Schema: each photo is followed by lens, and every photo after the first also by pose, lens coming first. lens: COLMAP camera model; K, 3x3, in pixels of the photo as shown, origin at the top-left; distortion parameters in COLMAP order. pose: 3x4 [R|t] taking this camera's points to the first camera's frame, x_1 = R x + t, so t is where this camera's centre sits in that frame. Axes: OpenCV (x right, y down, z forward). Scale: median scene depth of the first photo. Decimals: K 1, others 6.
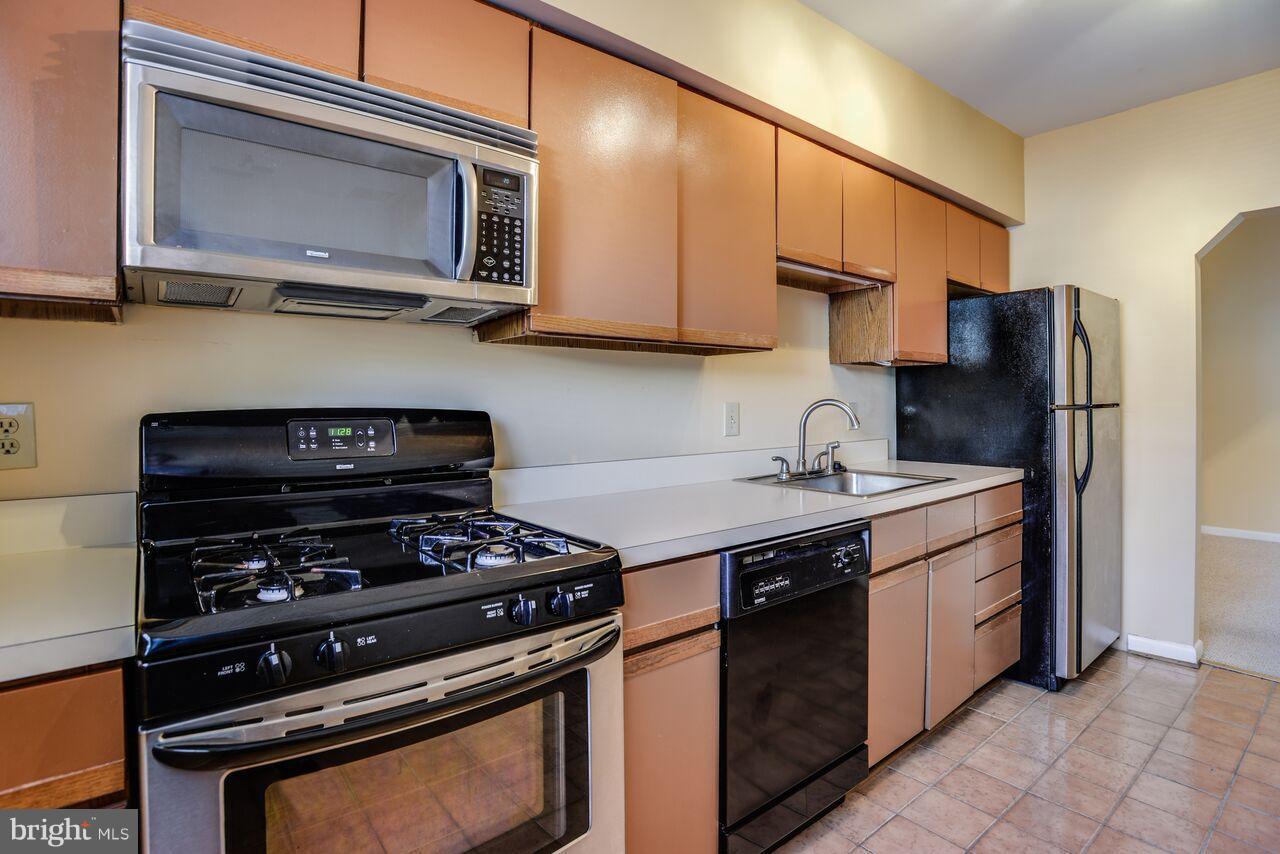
lens RADIAL K [[627.8, 0, 668.6], [0, 627.8, 423.8], [0, 0, 1]] dist [-0.105422, 0.063410]
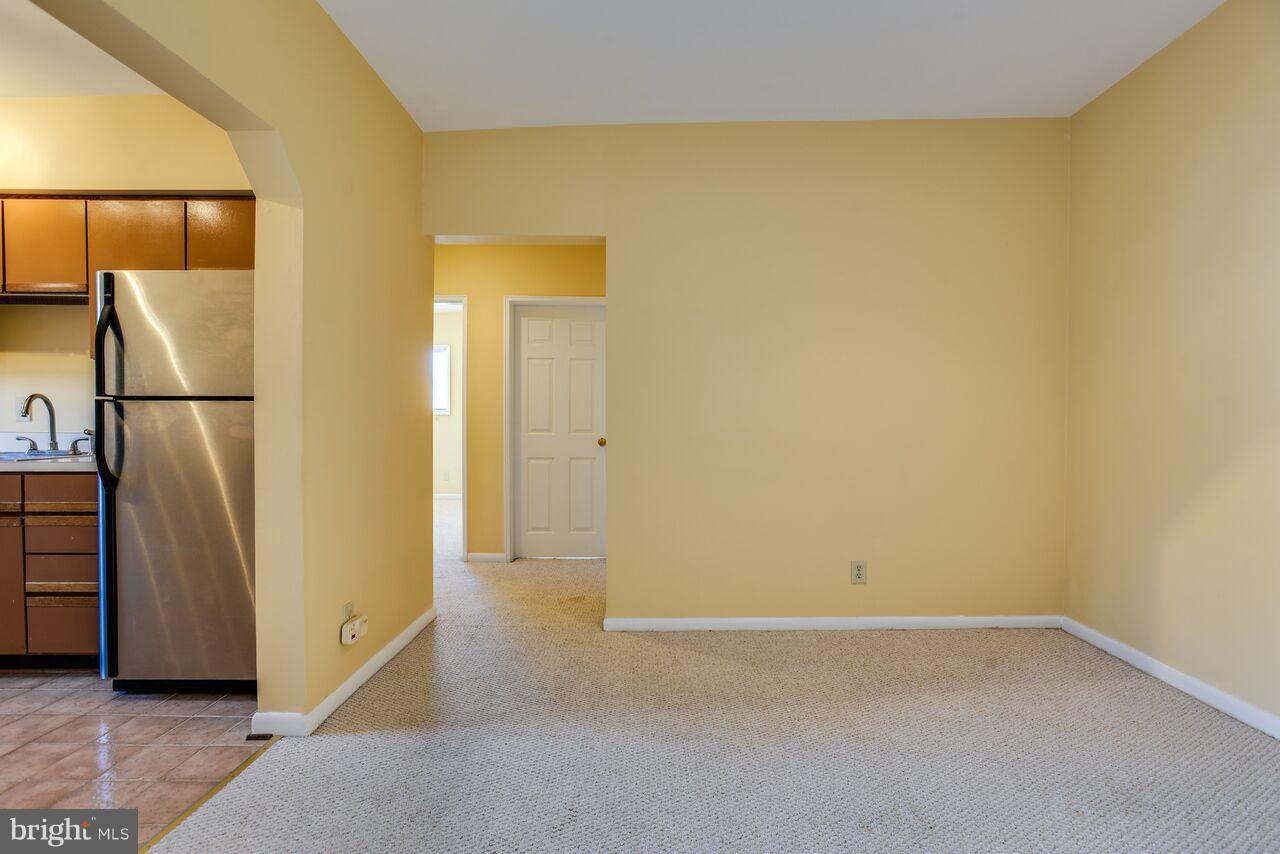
lens RADIAL K [[630.0, 0, 648.2], [0, 630.0, 435.6], [0, 0, 1]] dist [0.000147, 0.000862]
pose [[0.753649, 0.030022, -0.656591, 2.728048], [-0.036277, 0.999334, 0.004053, -0.006117], [0.656275, 0.020765, 0.754236, 1.130244]]
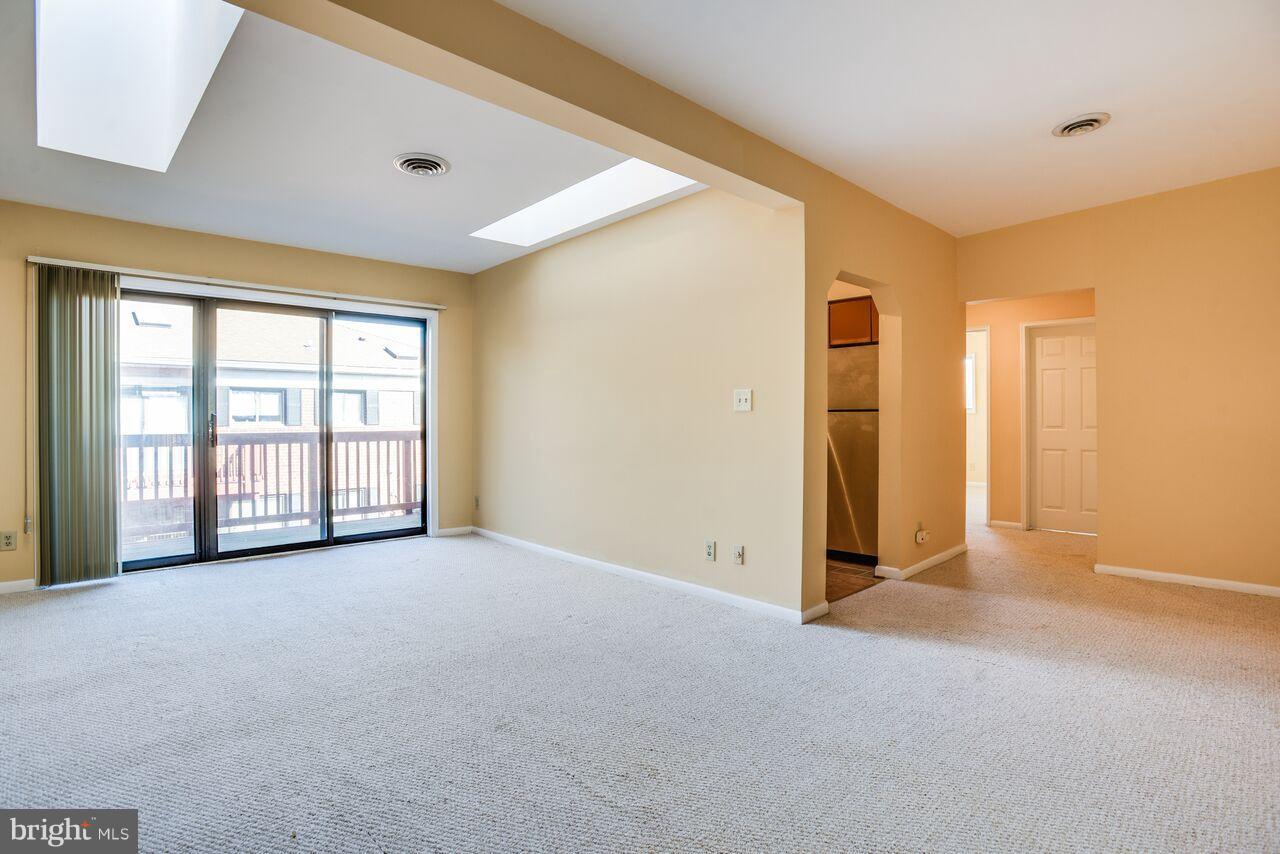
lens RADIAL K [[639.6, 0, 640.2], [0, 639.6, 418.8], [0, 0, 1]] dist [-0.073116, 0.027495]
pose [[0.059356, 0.012816, -0.998155, 3.804793], [-0.031110, 0.999456, 0.010982, -0.012797], [0.997752, 0.030401, 0.059723, 0.455808]]
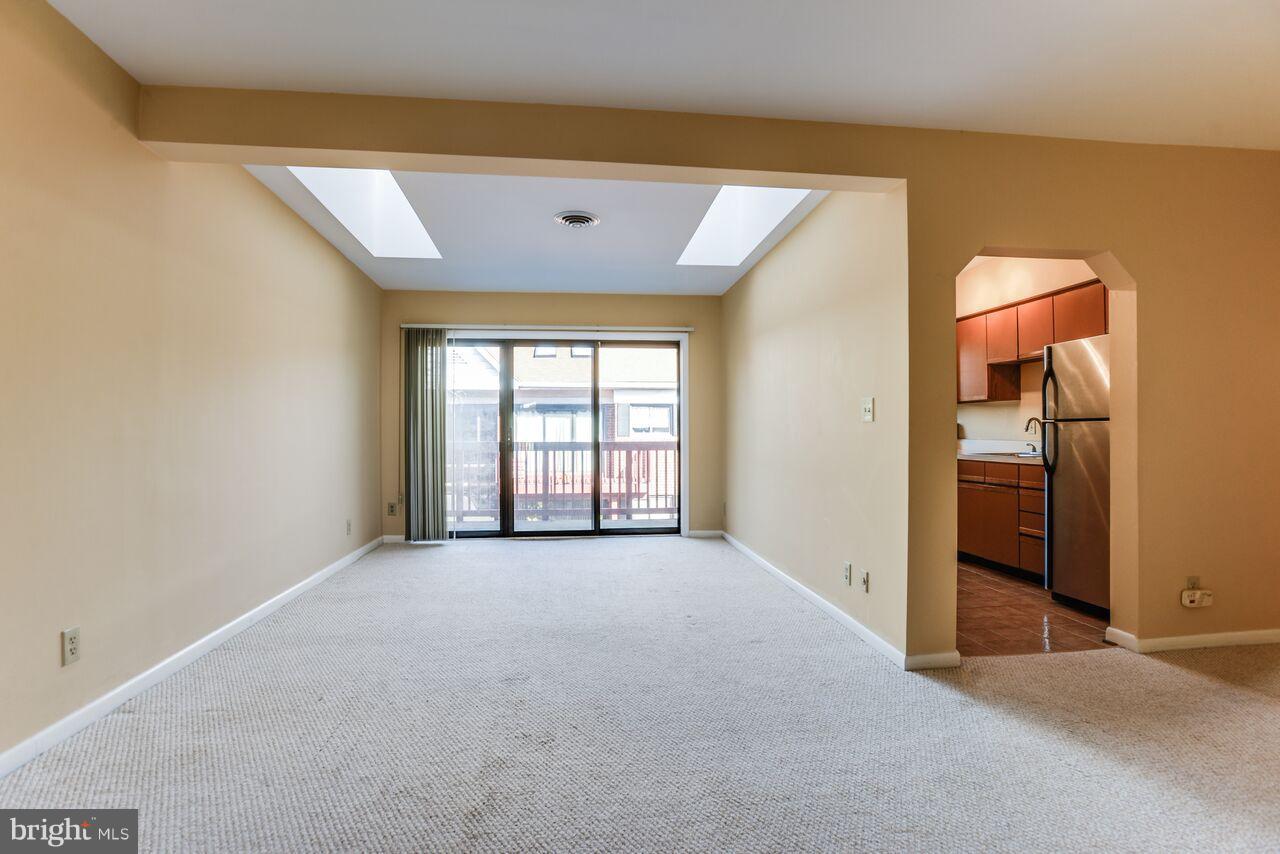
lens RADIAL K [[639.6, 0, 640.2], [0, 639.6, 418.8], [0, 0, 1]] dist [-0.073116, 0.027495]
pose [[-0.552615, -0.002267, -0.833434, 3.659355], [-0.019152, 0.999767, 0.009980, -0.040999], [0.833217, 0.021477, -0.552529, 1.407673]]
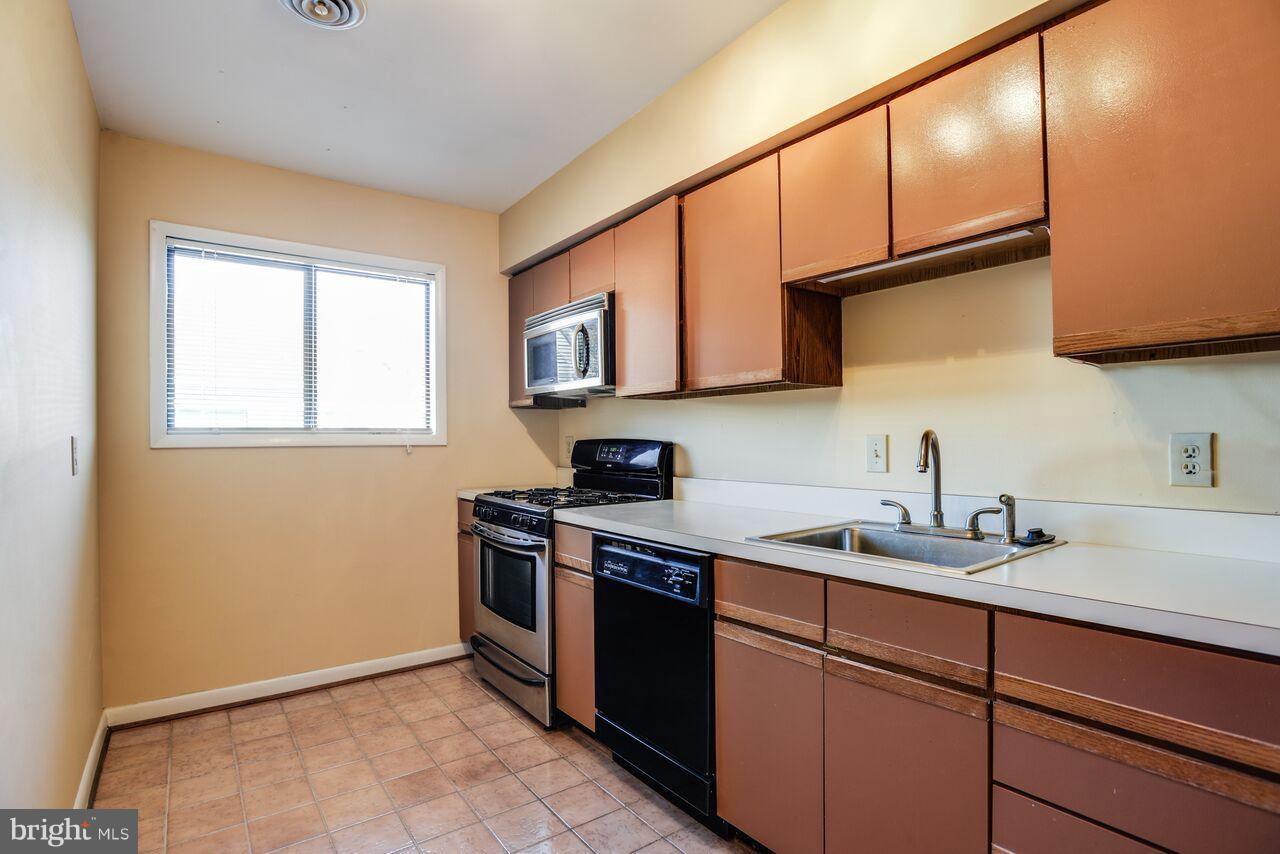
lens RADIAL K [[637.7, 0, 608.1], [0, 637.7, 445.6], [0, 0, 1]] dist [-0.024099, 0.025503]
pose [[-0.091423, 0.020409, -0.995603, 1.345413], [-0.022441, 0.999494, 0.022549, -0.039576], [0.995559, 0.024403, -0.090918, 0.928631]]
